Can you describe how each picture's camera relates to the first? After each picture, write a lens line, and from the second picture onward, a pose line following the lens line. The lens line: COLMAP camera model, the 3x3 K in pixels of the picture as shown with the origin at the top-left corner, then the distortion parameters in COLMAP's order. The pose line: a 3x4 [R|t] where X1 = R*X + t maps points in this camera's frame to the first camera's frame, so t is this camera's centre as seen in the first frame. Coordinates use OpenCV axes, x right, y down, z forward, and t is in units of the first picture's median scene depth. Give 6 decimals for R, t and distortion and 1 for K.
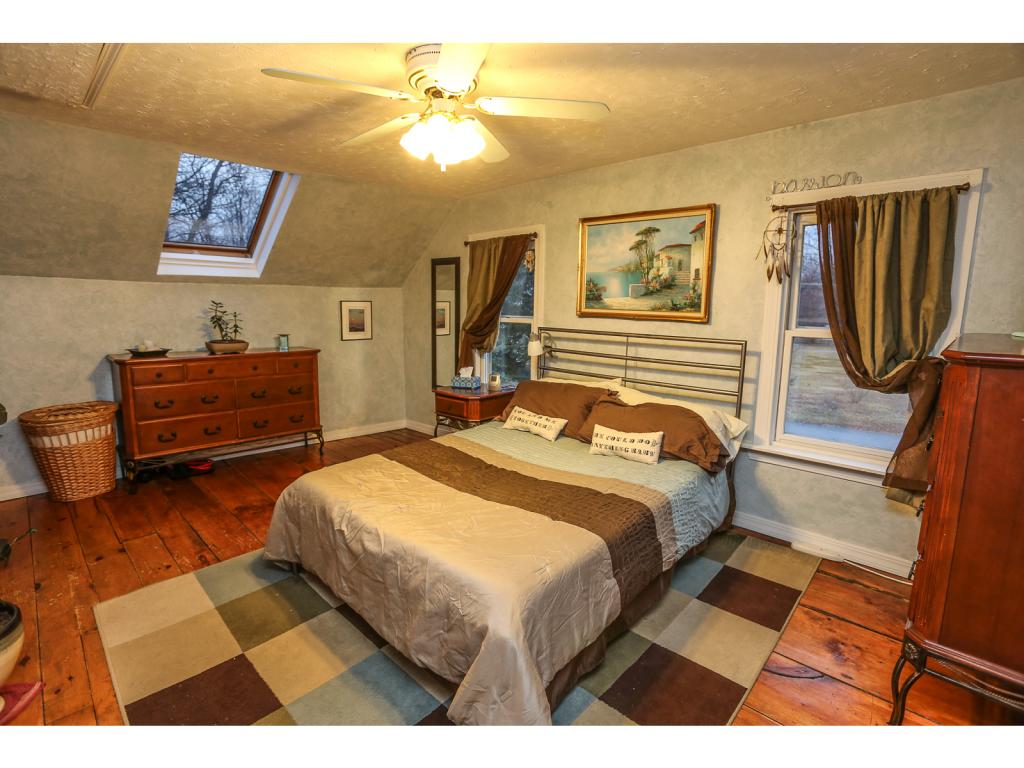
lens RADIAL K [[512.1, 0, 512.0], [0, 512.1, 384.0], [0, 0, 1]] dist [-0.072221, 0.031312]
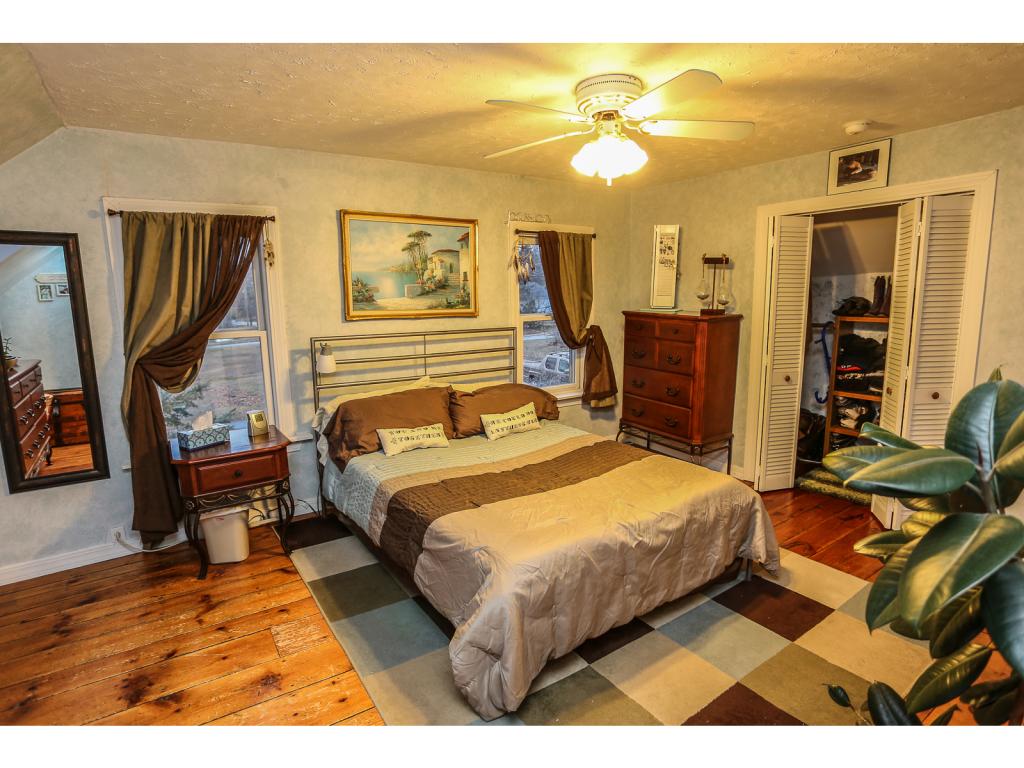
lens RADIAL K [[552.7, 0, 514.4], [0, 552.7, 379.4], [0, 0, 1]] dist [-0.053656, 0.000696]
pose [[0.190293, -0.160102, 0.968585, -0.859559], [0.173335, 0.976592, 0.127371, -0.119700], [-0.966304, 0.143652, 0.213590, 0.613740]]
